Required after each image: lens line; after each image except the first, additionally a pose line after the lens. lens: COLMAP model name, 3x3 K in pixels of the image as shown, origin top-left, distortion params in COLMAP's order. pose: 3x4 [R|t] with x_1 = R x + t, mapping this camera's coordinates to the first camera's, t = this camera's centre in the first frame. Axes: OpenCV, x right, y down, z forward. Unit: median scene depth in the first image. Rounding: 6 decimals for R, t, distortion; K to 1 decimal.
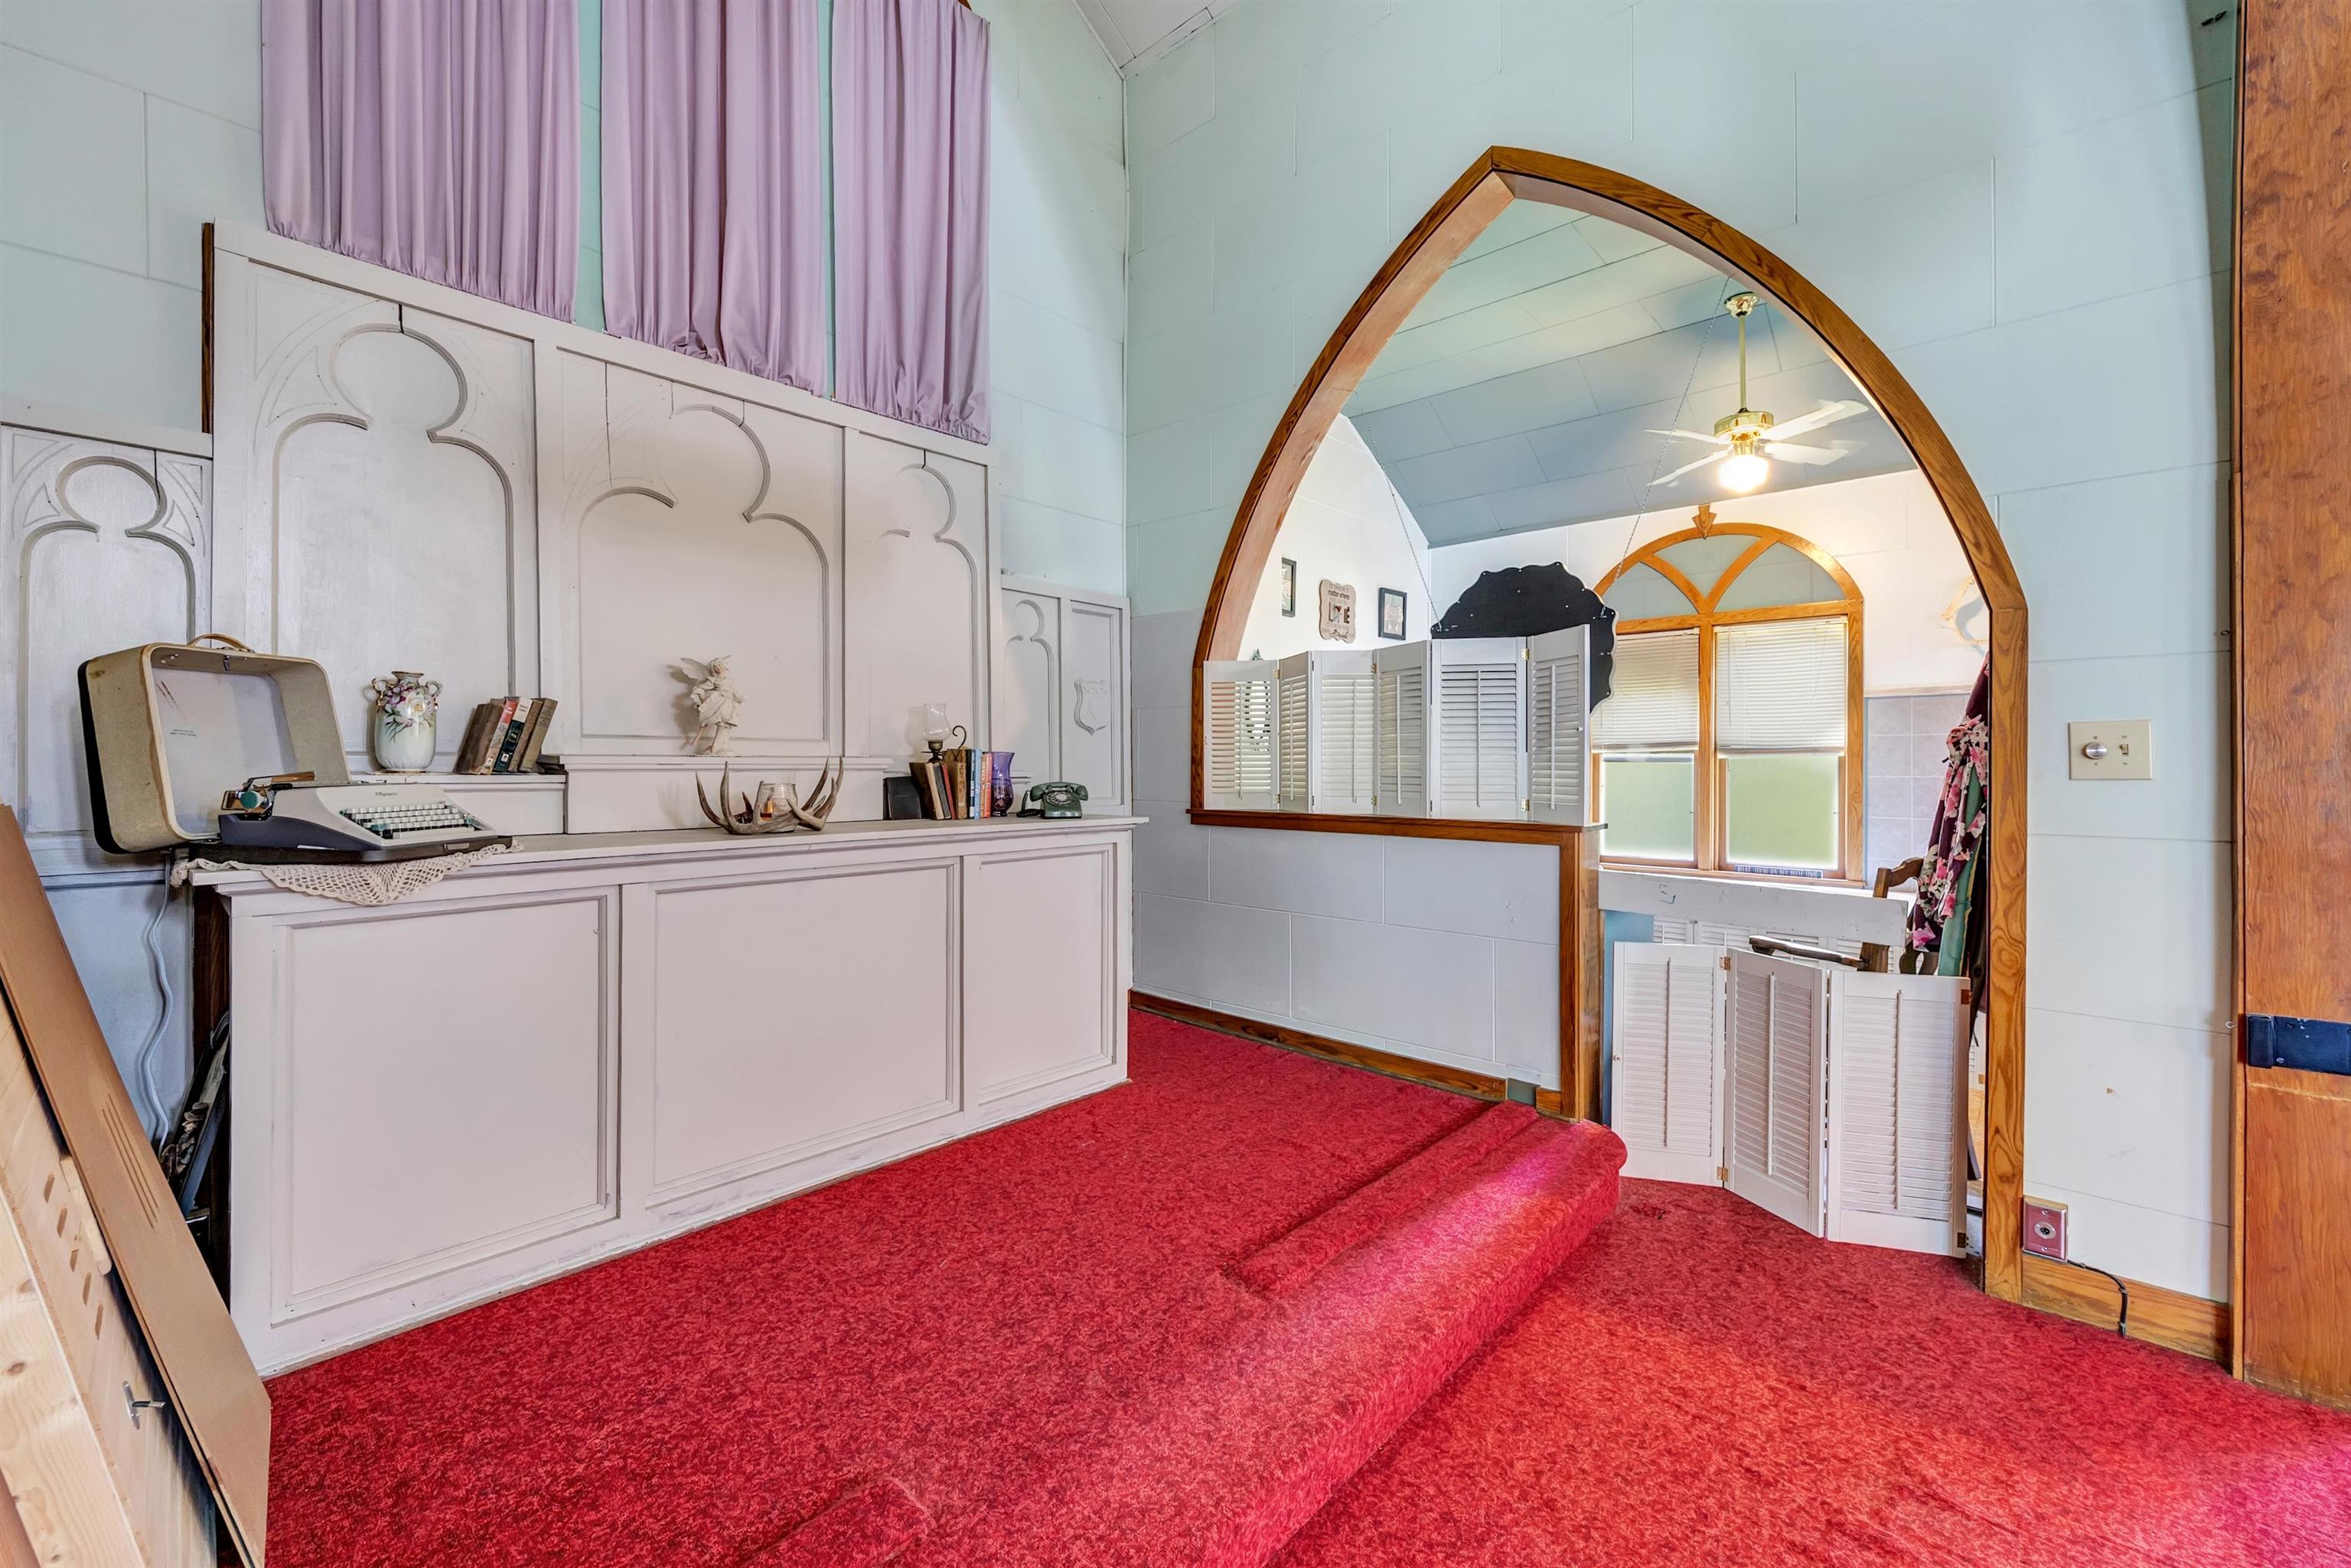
lens RADIAL K [[959.0, 0, 1170.1], [0, 959.0, 774.5], [0, 0, 1]] dist [-0.001862, -0.000250]
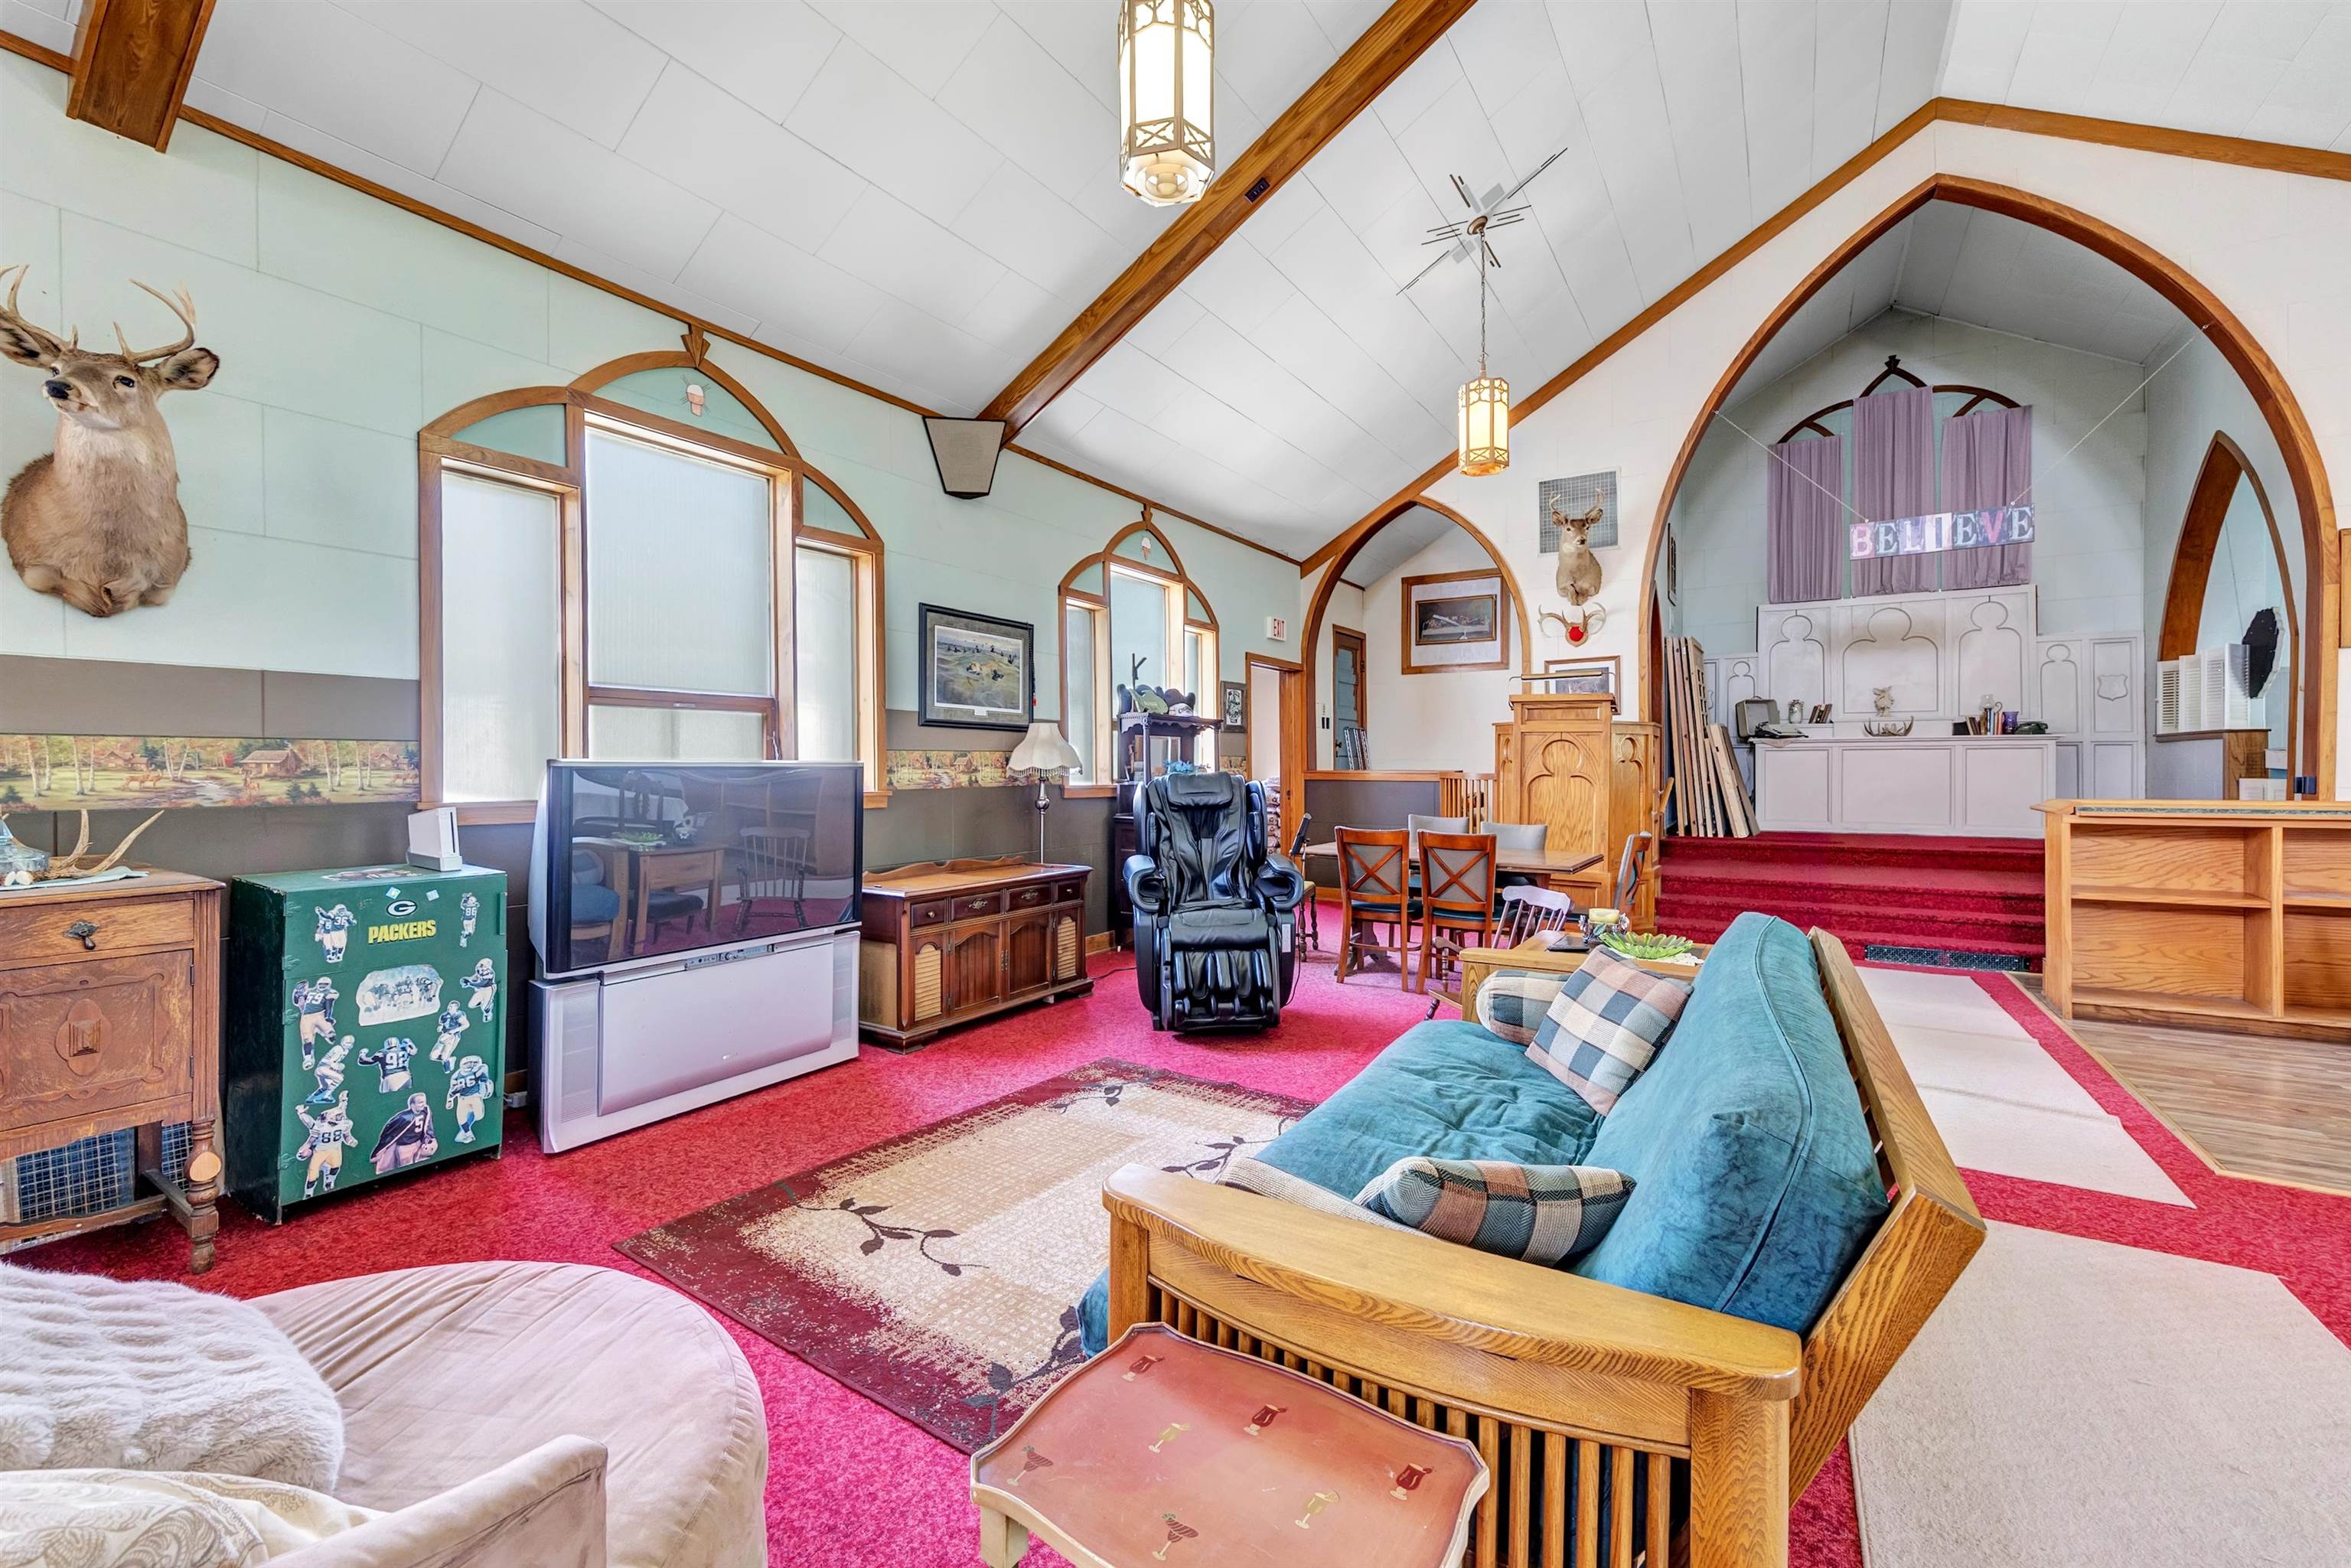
lens RADIAL K [[959.0, 0, 1172.1], [0, 959.0, 780.6], [0, 0, 1]] dist [-0.001862, -0.000250]
pose [[0.193619, 0.017056, -0.980929, 1.061357], [-0.000081, 0.999849, 0.017369, 0.066092], [0.981077, -0.003284, 0.193591, -0.946471]]
